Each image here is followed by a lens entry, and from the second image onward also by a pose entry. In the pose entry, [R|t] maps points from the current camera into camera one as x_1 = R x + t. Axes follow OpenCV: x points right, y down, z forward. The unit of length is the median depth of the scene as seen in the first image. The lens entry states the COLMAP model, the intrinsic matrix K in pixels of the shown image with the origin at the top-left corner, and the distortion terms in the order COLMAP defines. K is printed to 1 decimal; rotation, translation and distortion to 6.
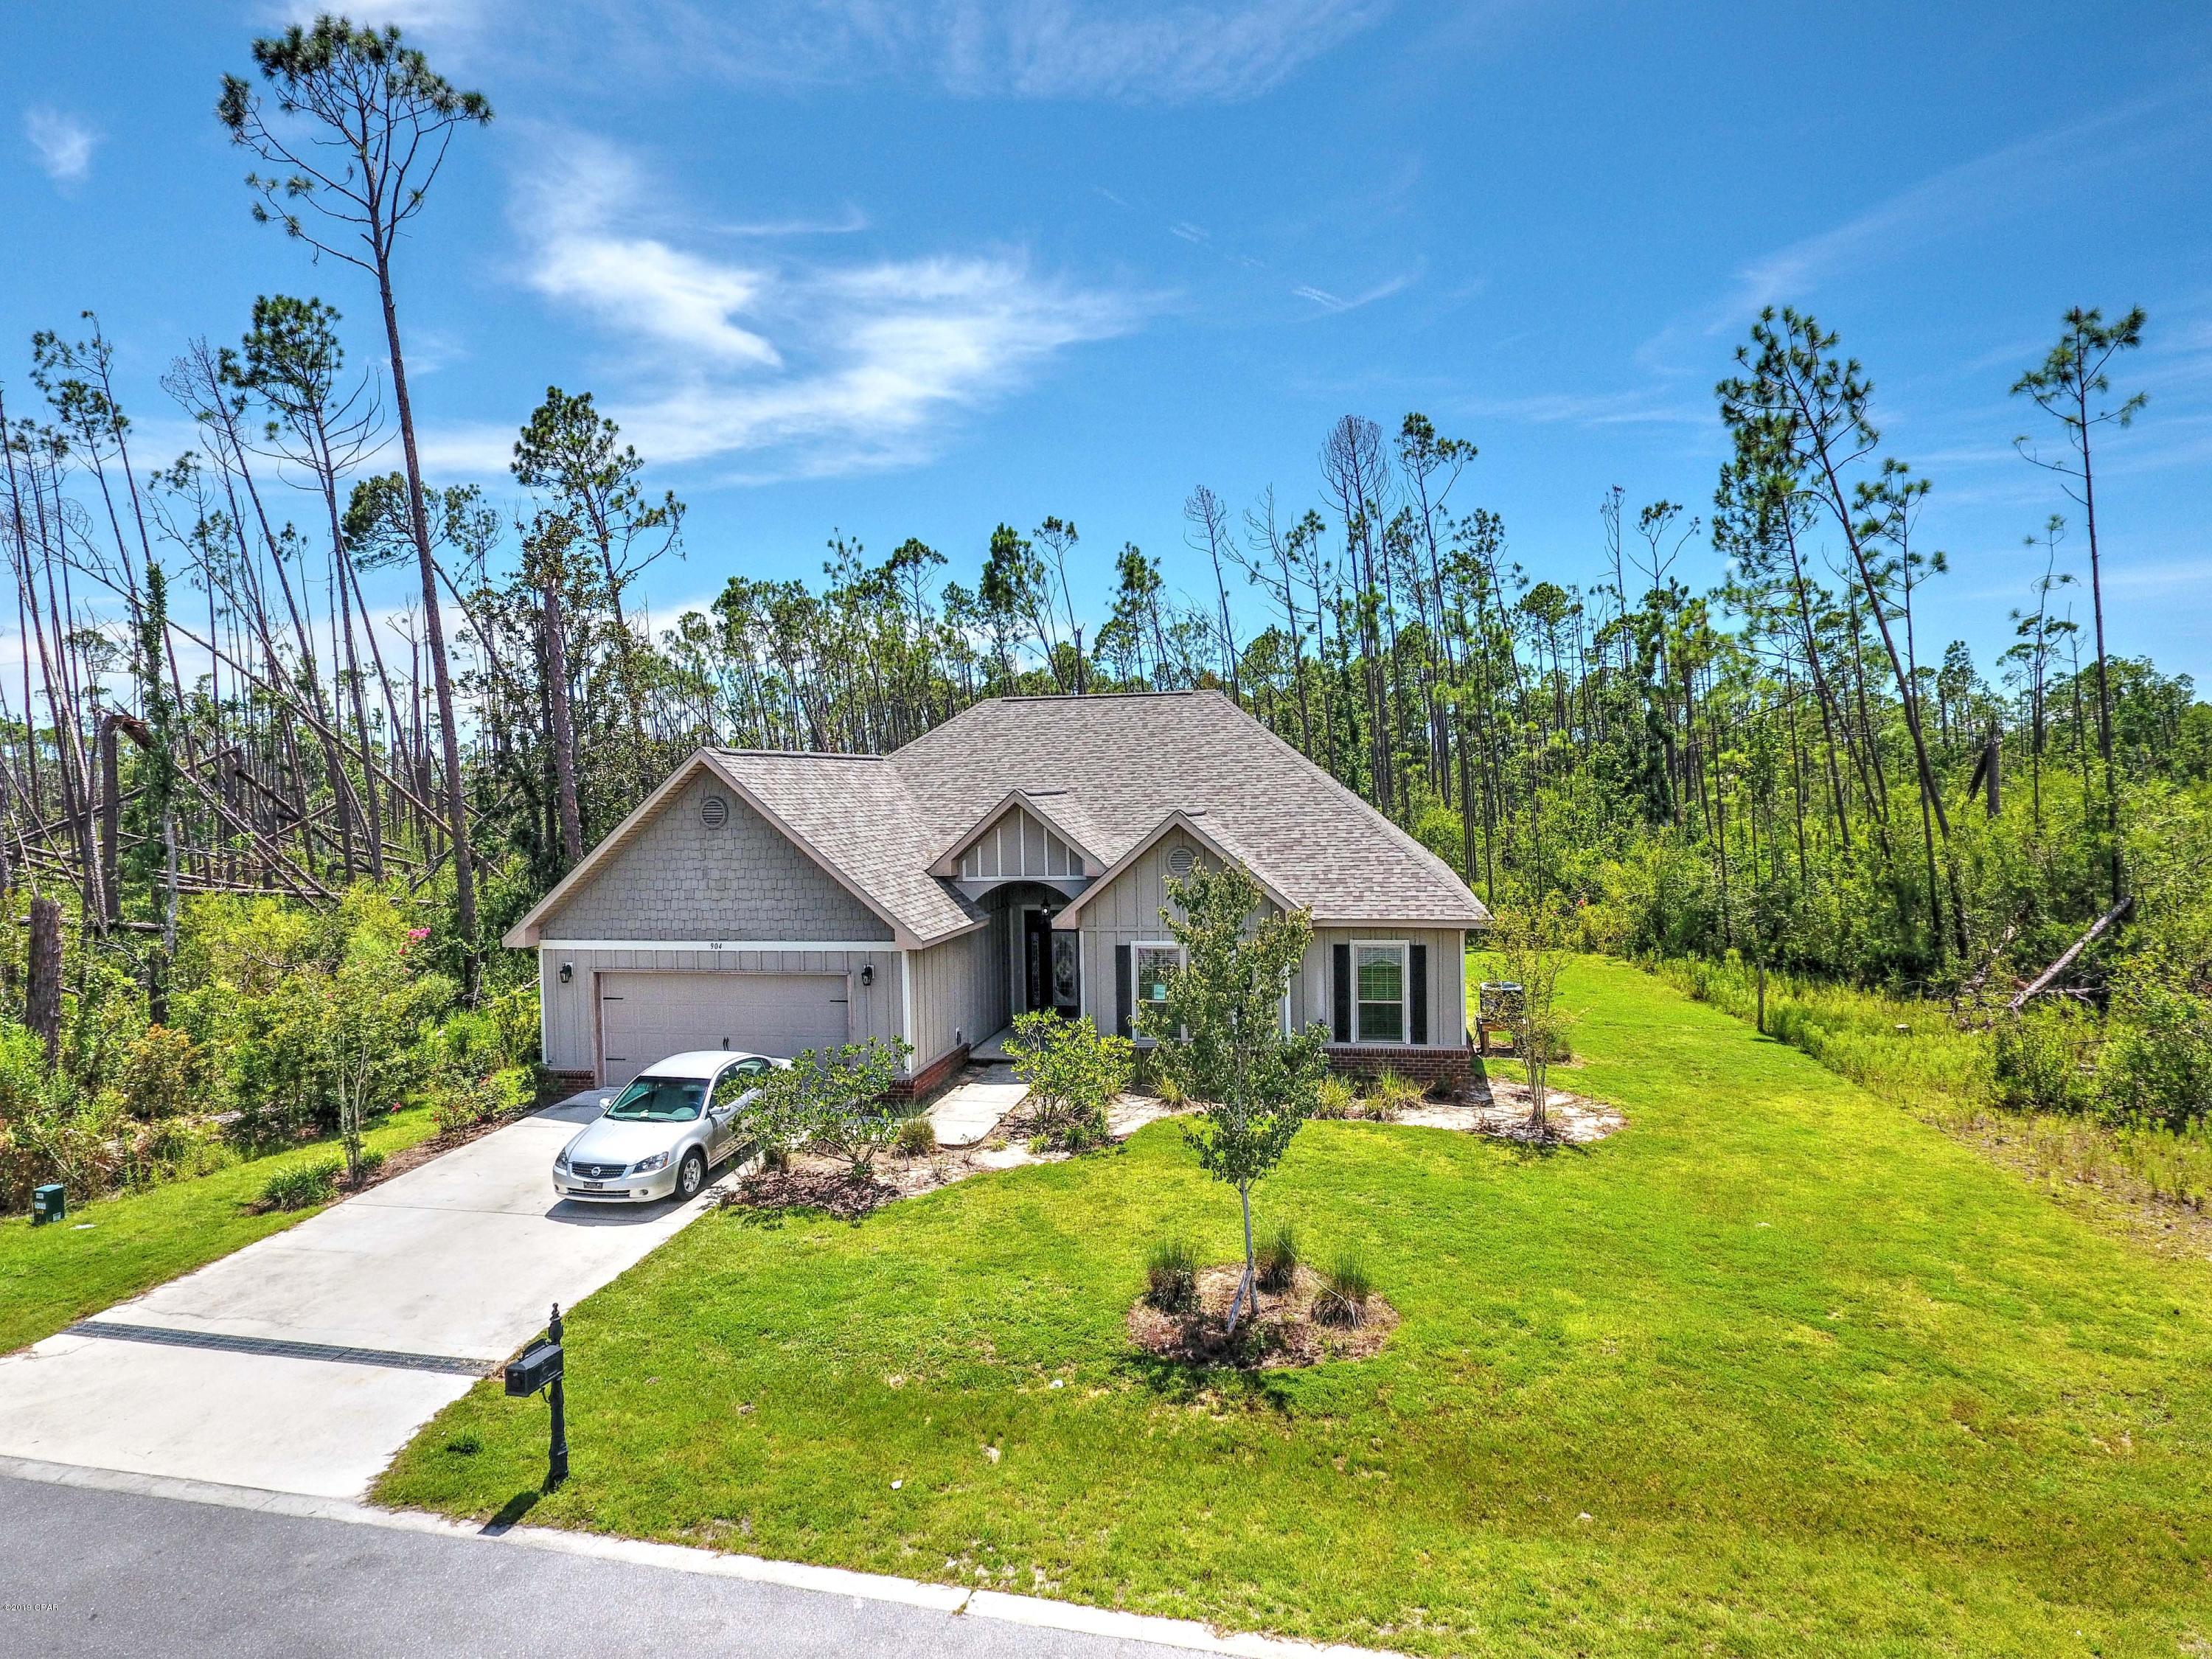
lens RADIAL K [[1415.3, 0, 1068.5], [0, 1415.3, 844.7], [0, 0, 1]] dist [-0.004515, -0.002686]
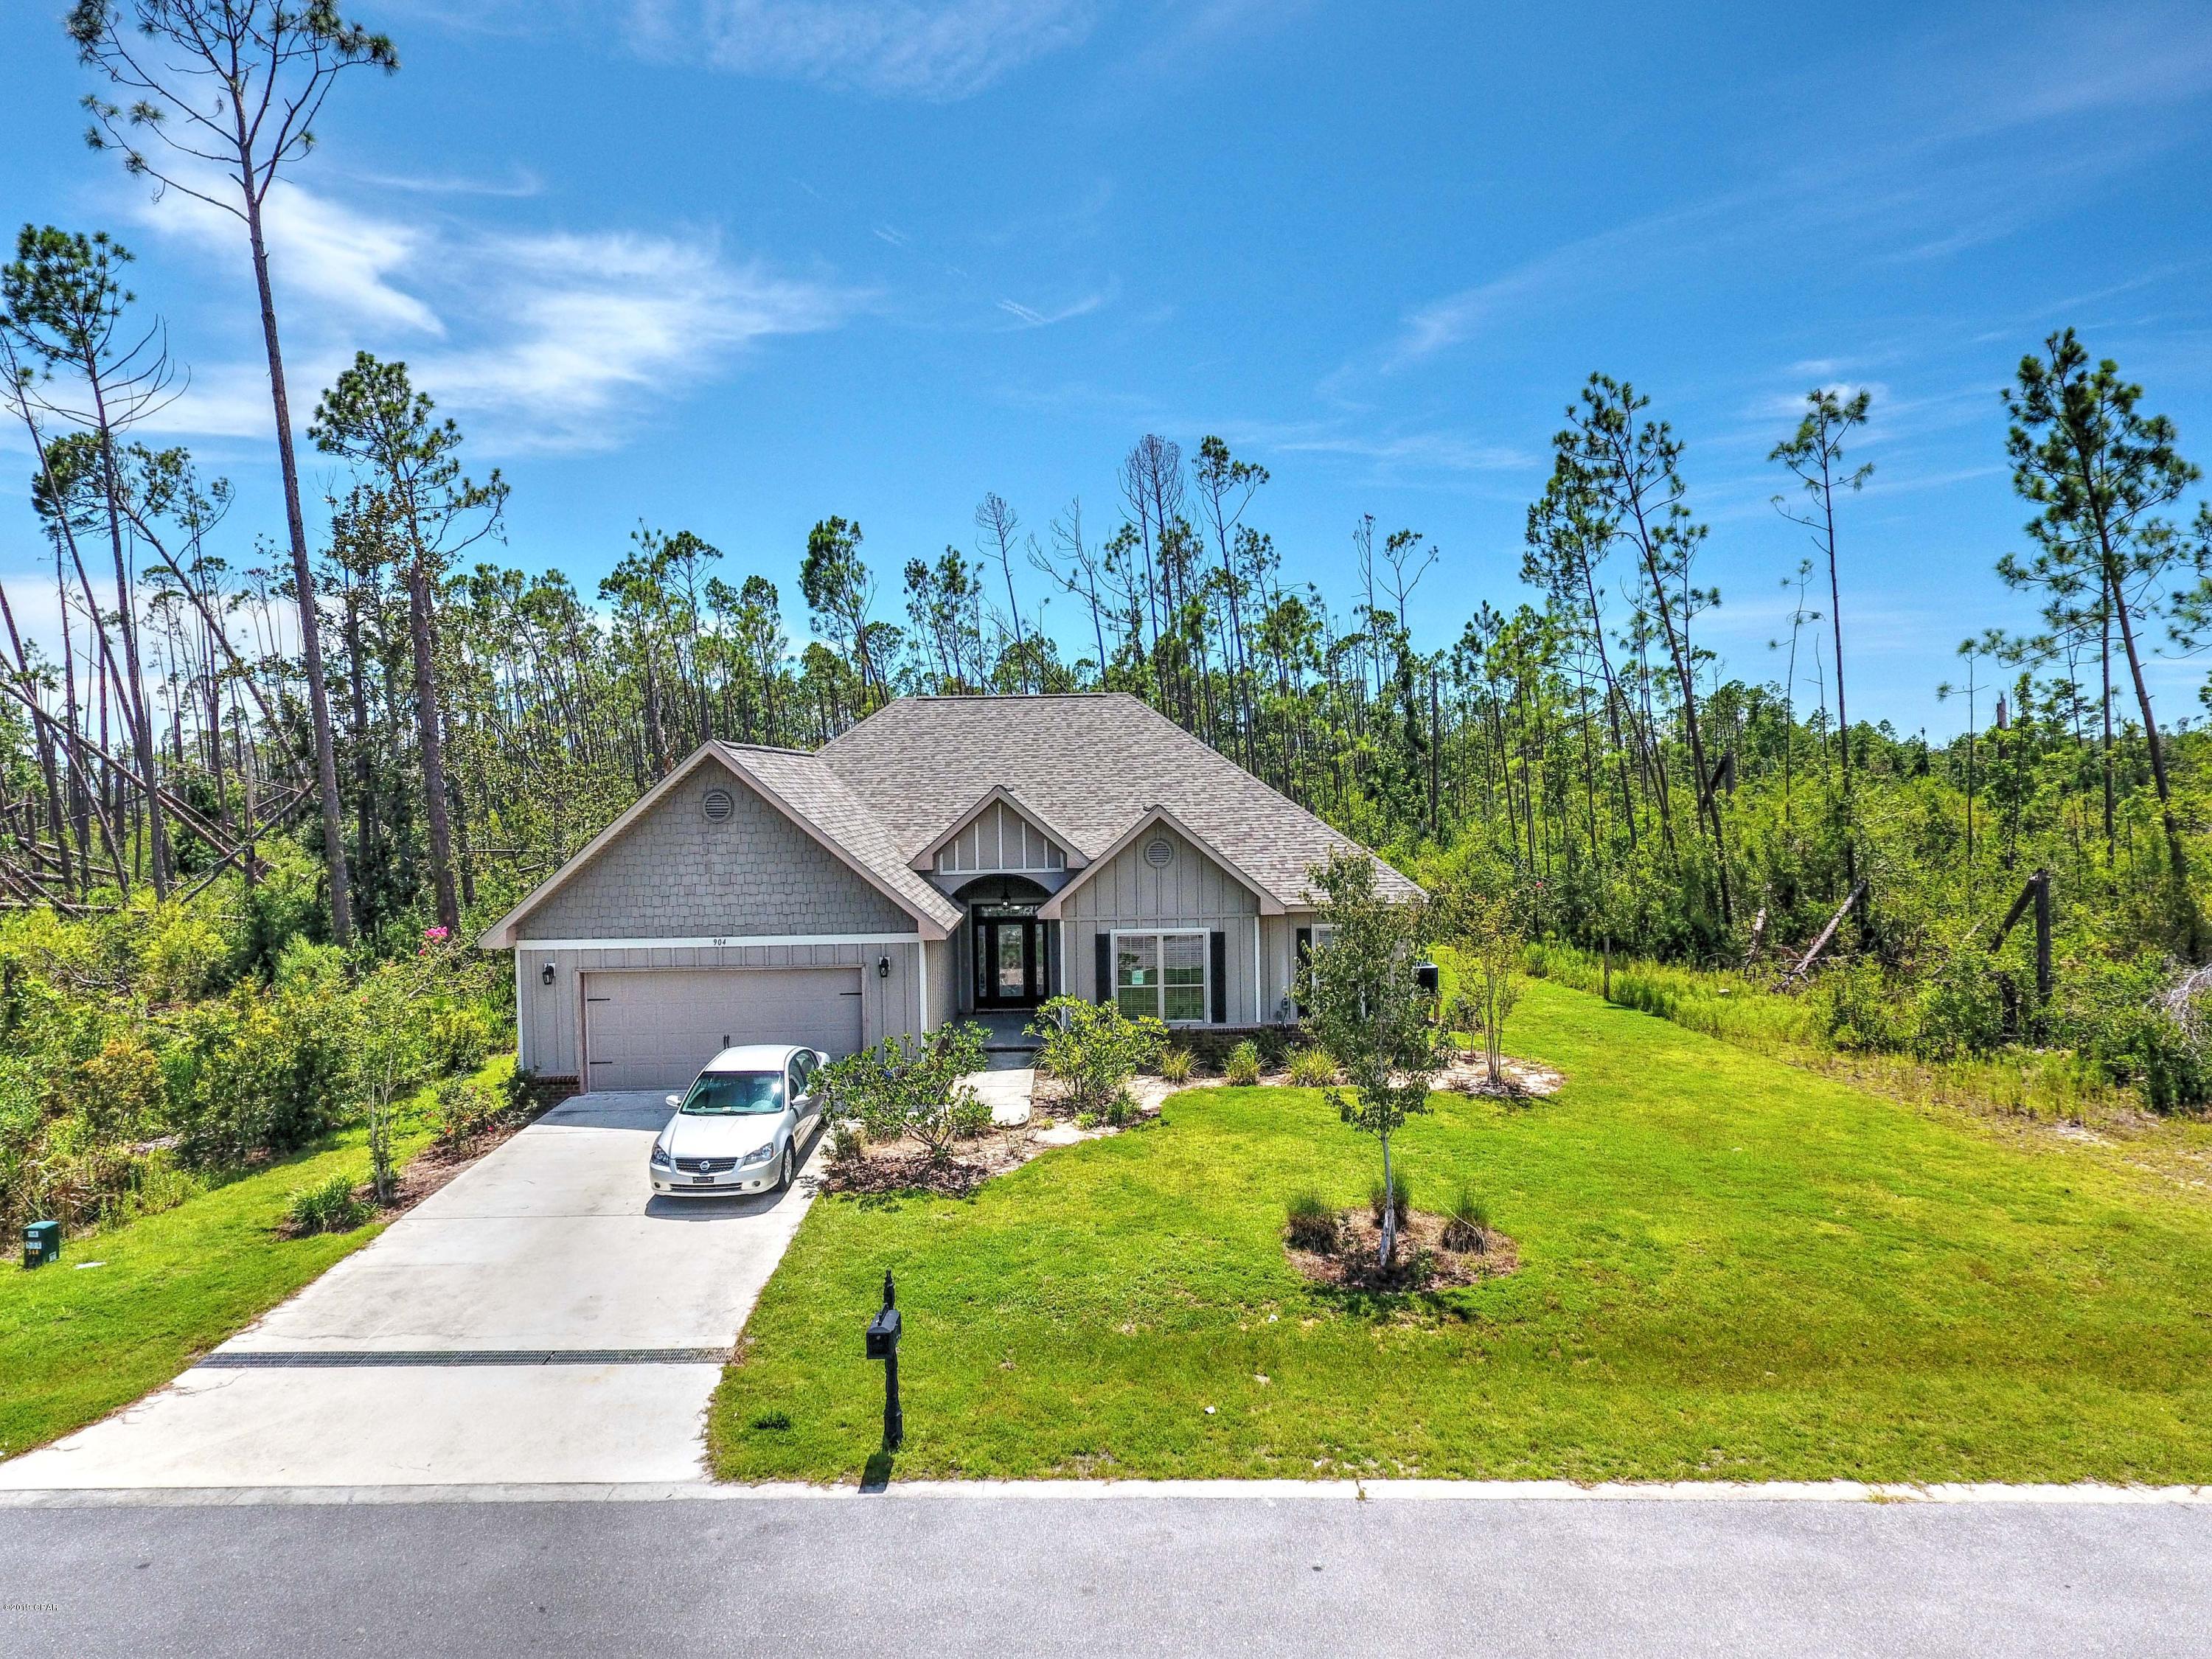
lens RADIAL K [[1422.6, 0, 1106.0], [0, 1422.6, 829.5], [0, 0, 1]] dist [-0.001695, -0.007434]
pose [[0.969559, -0.002738, 0.244841, -0.215478], [0.006212, 0.999891, -0.013417, 0.007730], [-0.244778, 0.014530, 0.969470, -0.025565]]
